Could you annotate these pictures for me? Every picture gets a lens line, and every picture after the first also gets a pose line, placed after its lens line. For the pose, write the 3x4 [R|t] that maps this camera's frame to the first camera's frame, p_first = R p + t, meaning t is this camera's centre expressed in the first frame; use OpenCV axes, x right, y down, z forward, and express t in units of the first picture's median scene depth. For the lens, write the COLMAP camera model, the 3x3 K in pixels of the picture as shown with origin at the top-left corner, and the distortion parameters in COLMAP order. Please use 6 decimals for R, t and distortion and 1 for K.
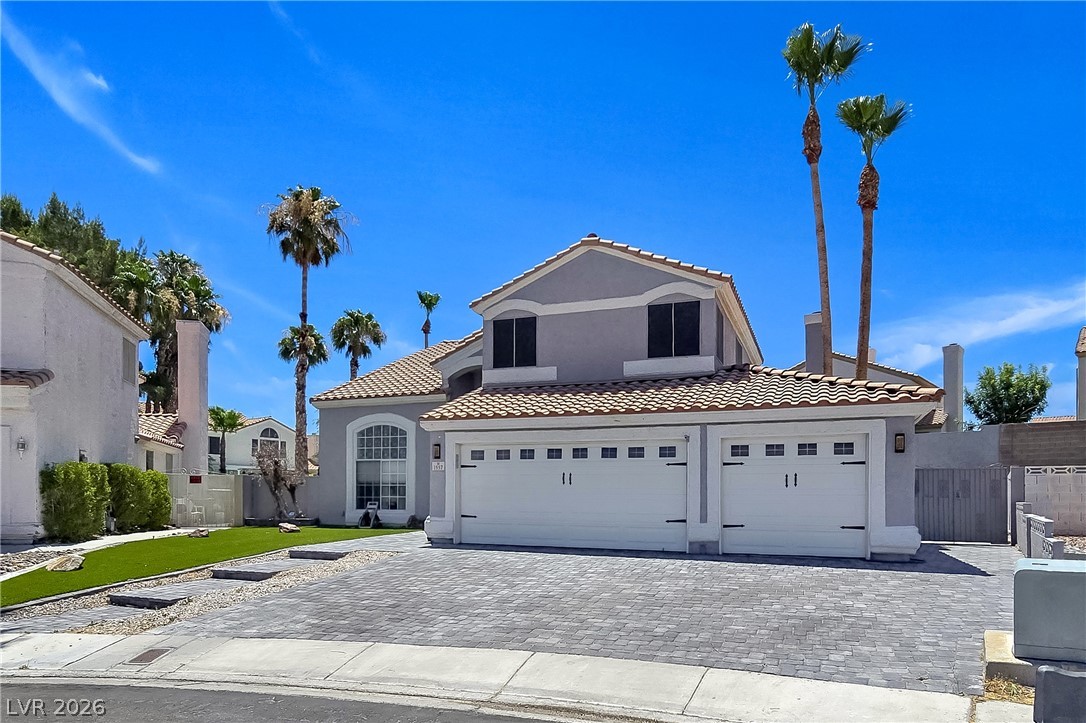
lens RADIAL K [[700.0, 0, 543.6], [0, 700.0, 492.1], [0, 0, 1]] dist [-0.001829, -0.000575]
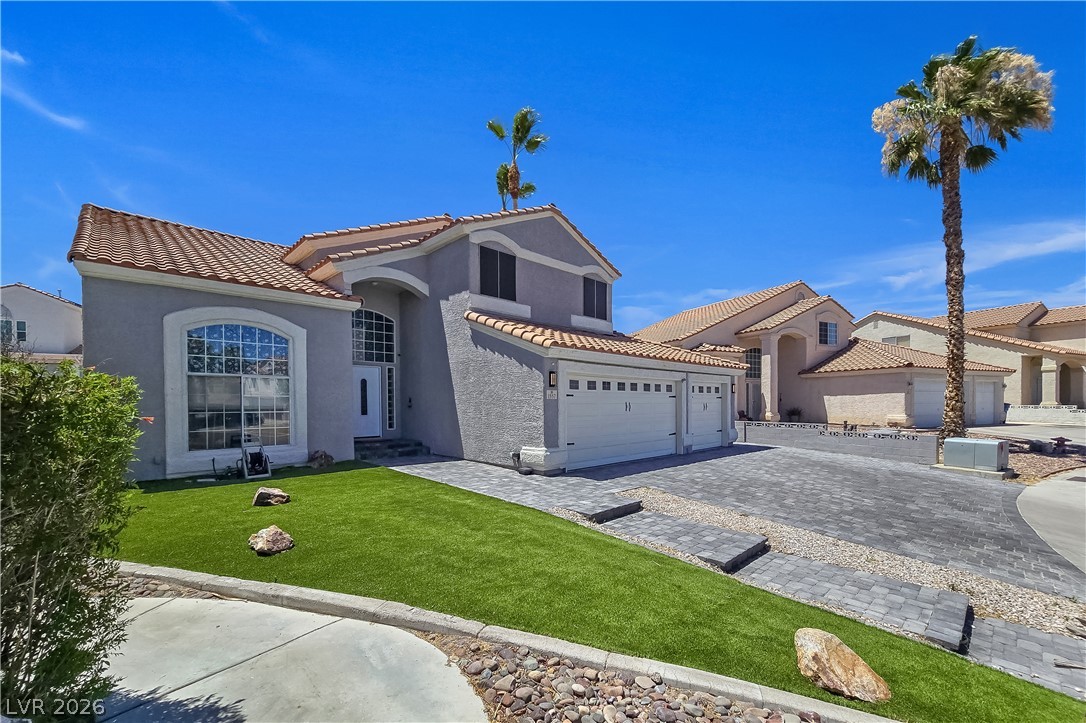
lens RADIAL K [[441.5, 0, 542.4], [0, 441.5, 407.3], [0, 0, 1]] dist [0.000010, -0.000073]
pose [[0.407655, -0.017029, 0.912977, -0.646209], [0.002349, 0.999842, 0.017601, -0.027936], [-0.913133, -0.005031, 0.407631, 0.700507]]
